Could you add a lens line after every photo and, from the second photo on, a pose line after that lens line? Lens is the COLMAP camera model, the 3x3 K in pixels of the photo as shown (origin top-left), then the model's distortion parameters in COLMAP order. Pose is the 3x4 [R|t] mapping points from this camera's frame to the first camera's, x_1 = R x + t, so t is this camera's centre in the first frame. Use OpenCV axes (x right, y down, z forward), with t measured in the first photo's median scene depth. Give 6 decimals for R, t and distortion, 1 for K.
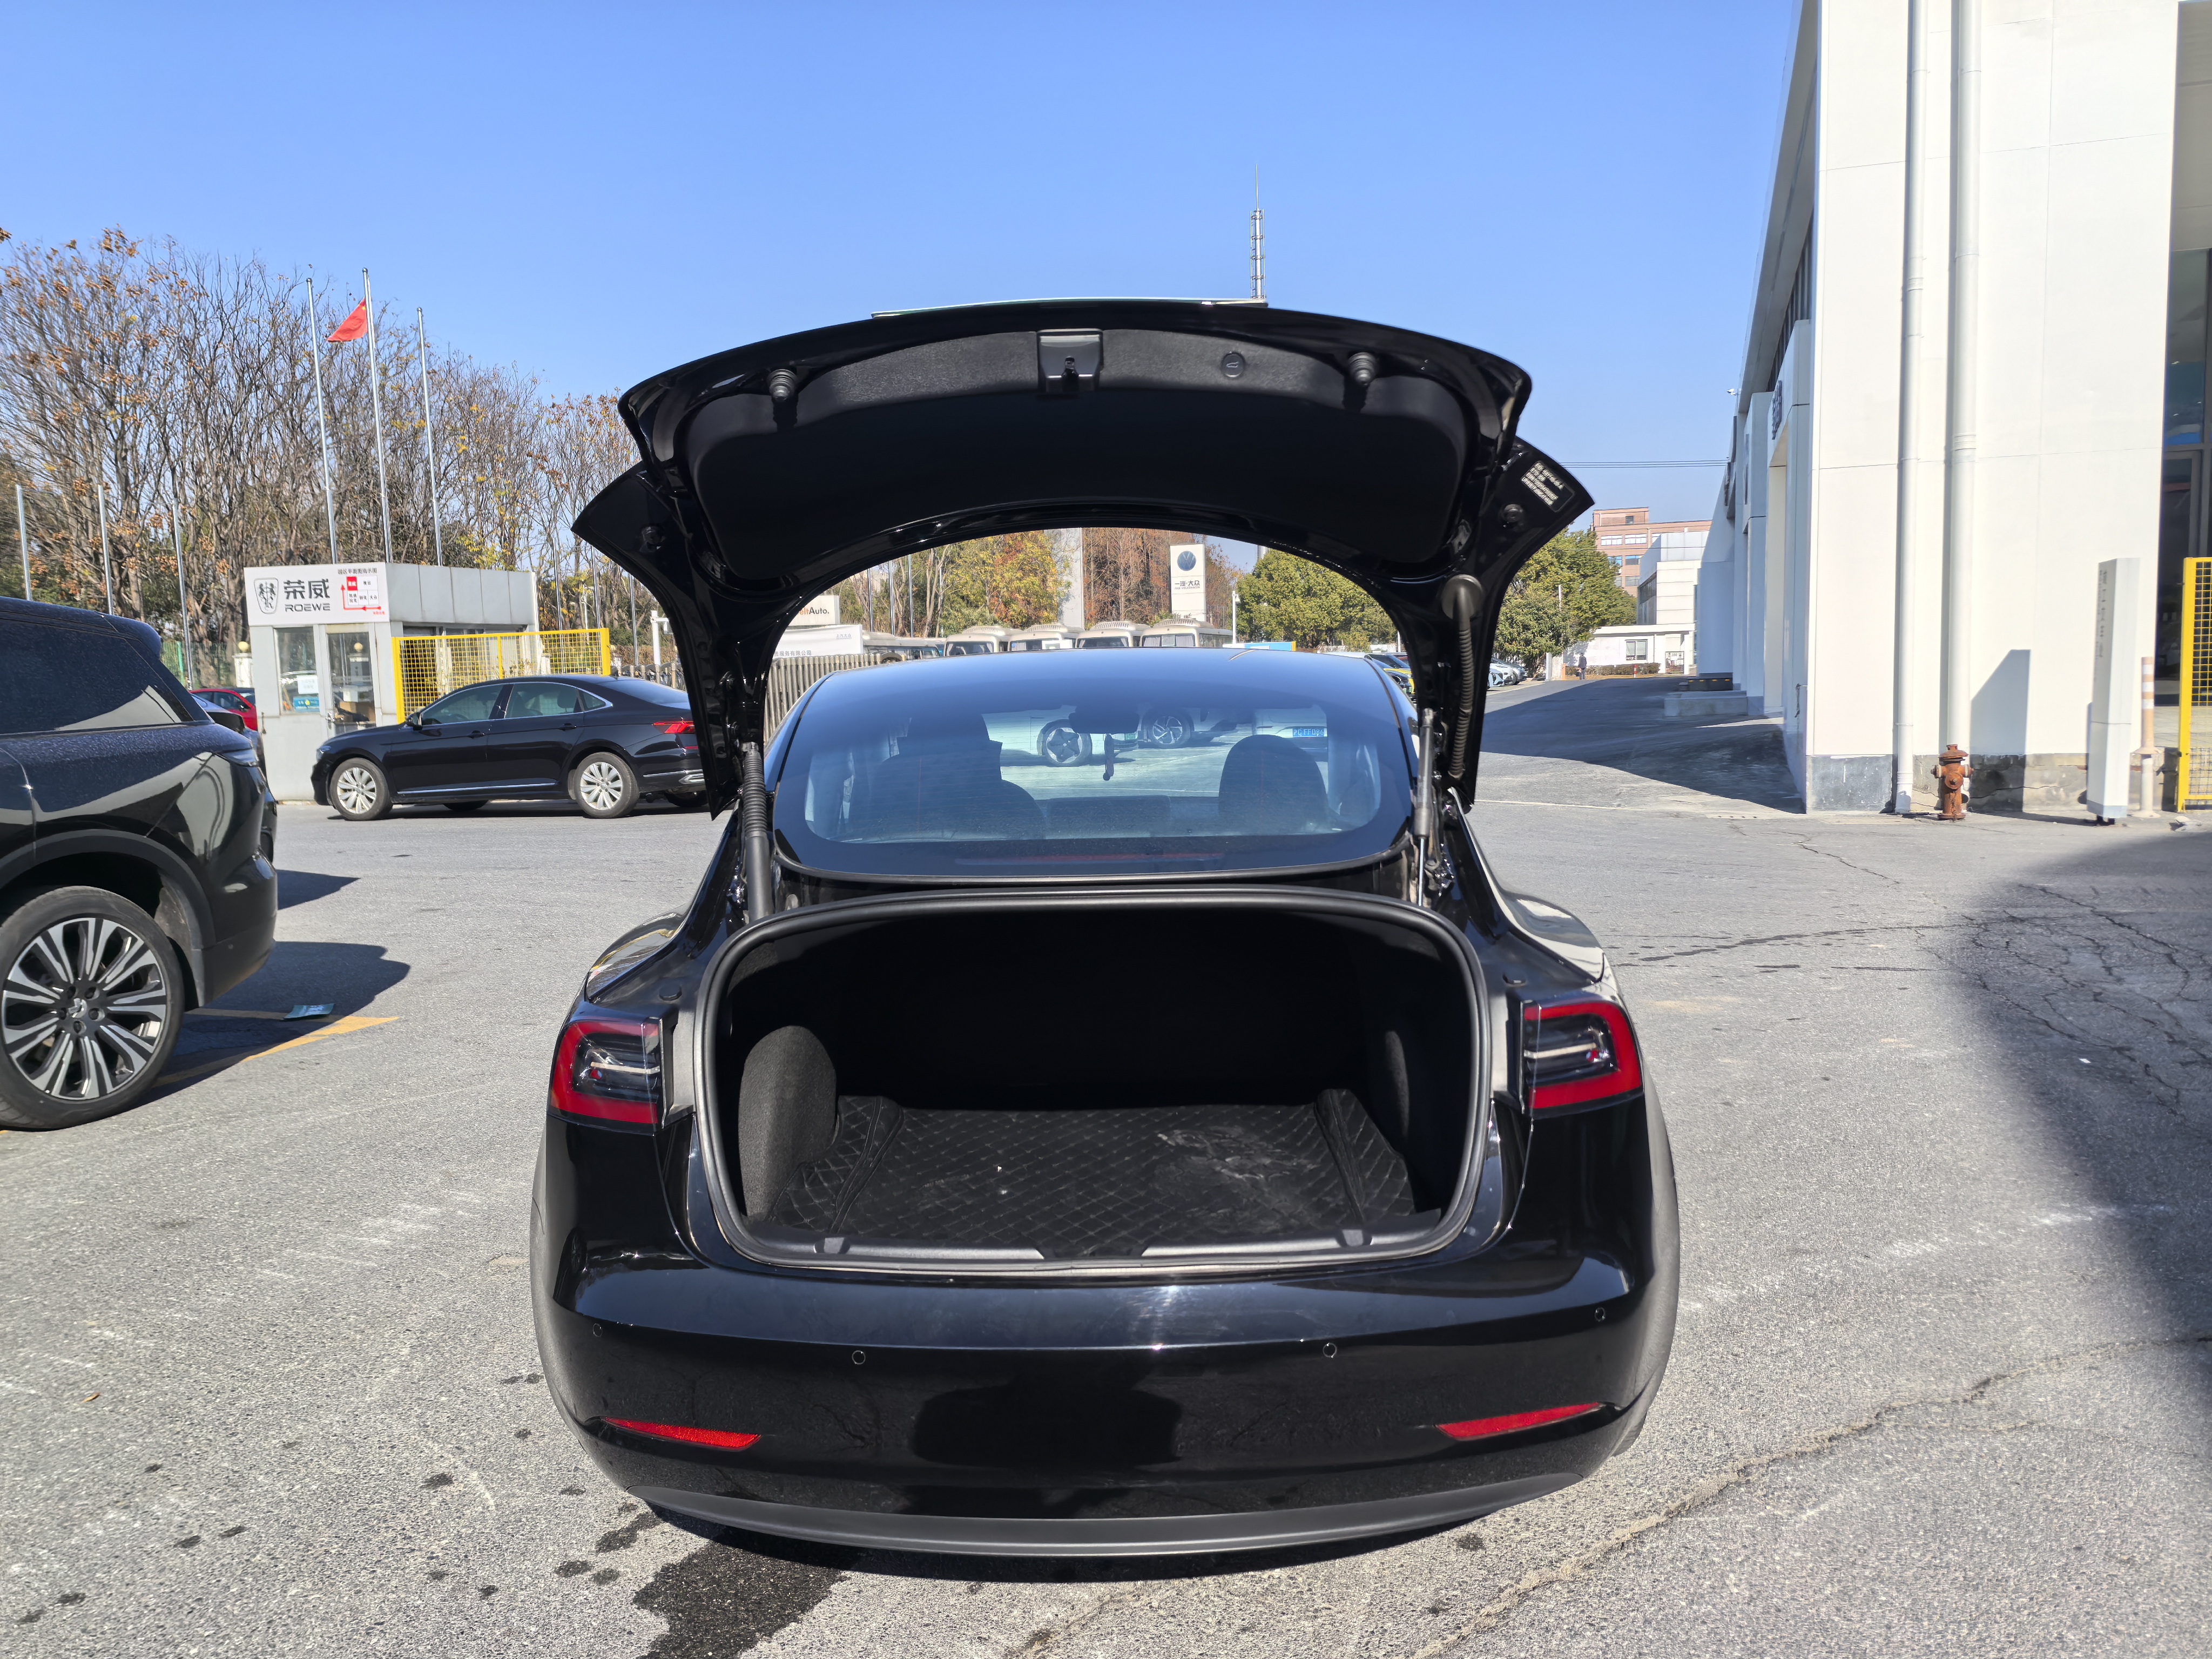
lens RADIAL K [[1734.8, 0, 1106.0], [0, 1734.8, 829.5], [0, 0, 1]] dist [0.082637, -0.095064]
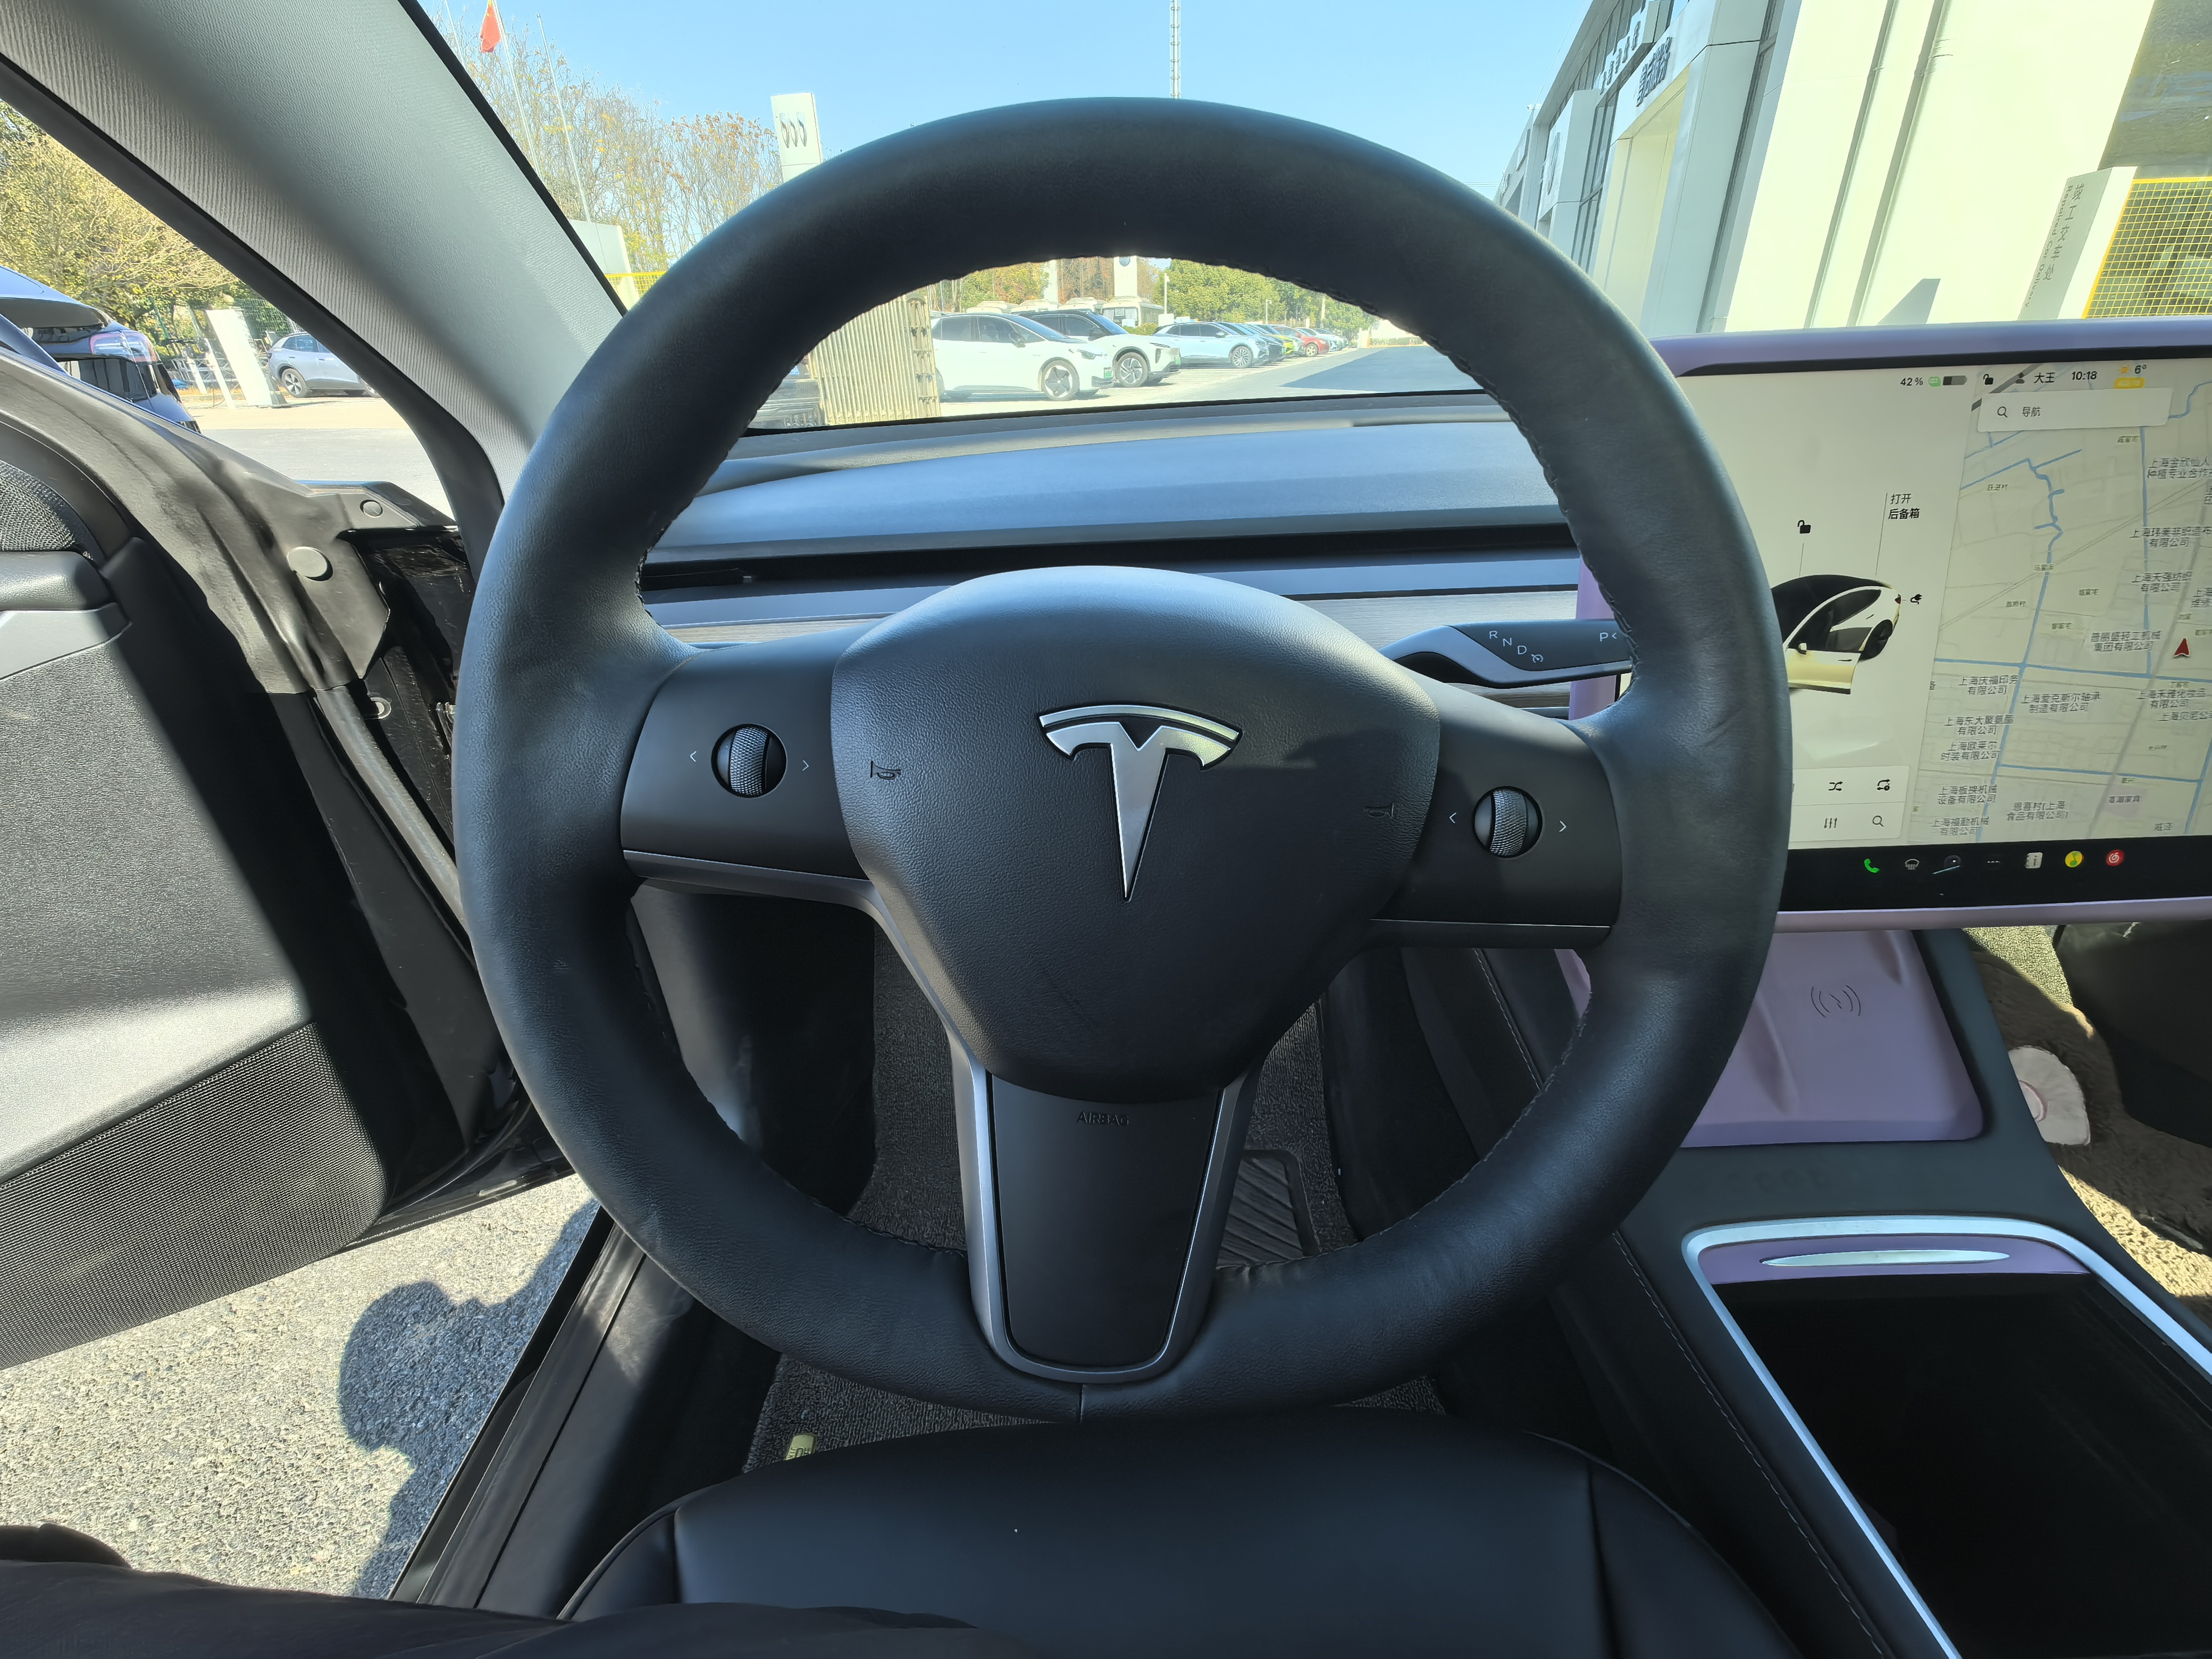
lens RADIAL K [[975.6, 0, 1117.7], [0, 975.6, 831.1], [0, 0, 1]] dist [0.018147, -0.004617]
pose [[0.999019, -0.017917, 0.040493, -0.026495], [0.002070, 0.932377, 0.361481, -0.002950], [-0.044232, -0.361043, 0.931500, 0.307962]]
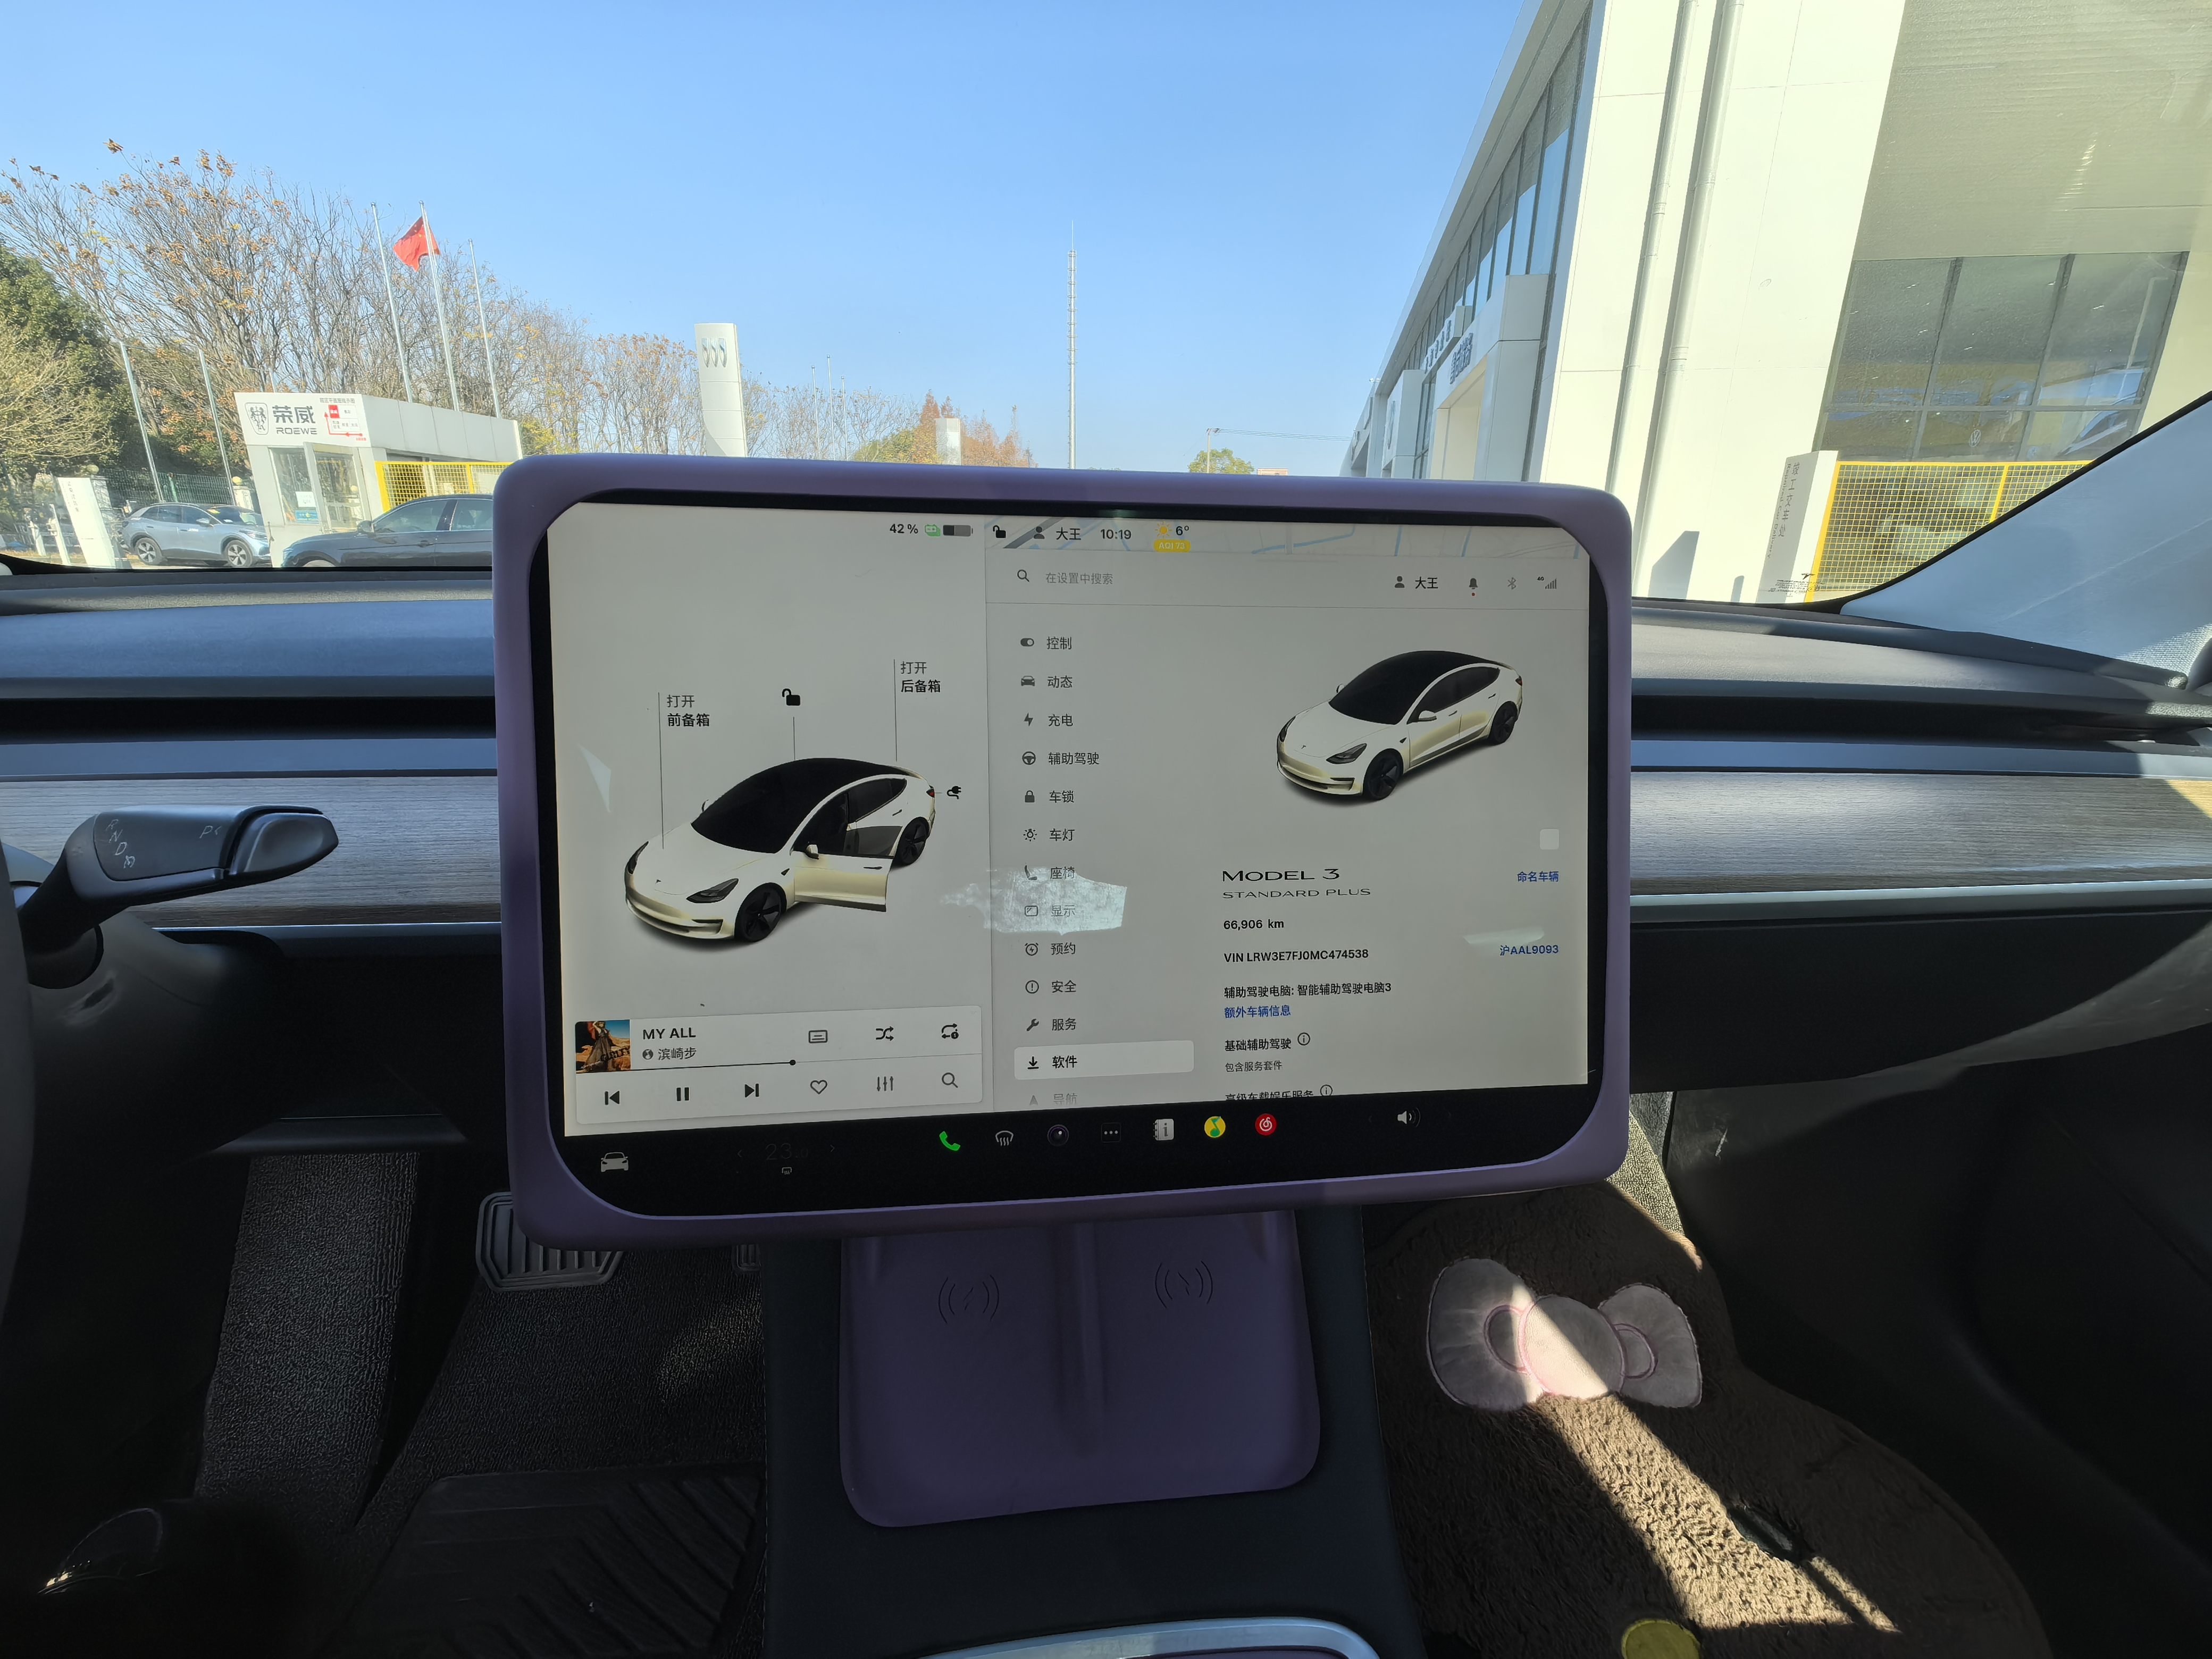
lens RADIAL K [[971.1, 0, 1117.9], [0, 971.1, 827.9], [0, 0, 1]] dist [0.026894, -0.009171]
pose [[0.988996, 0.007286, 0.147762, -0.003896], [-0.034090, 0.983132, 0.179693, -0.002205], [-0.143961, -0.182753, 0.972562, 0.313324]]
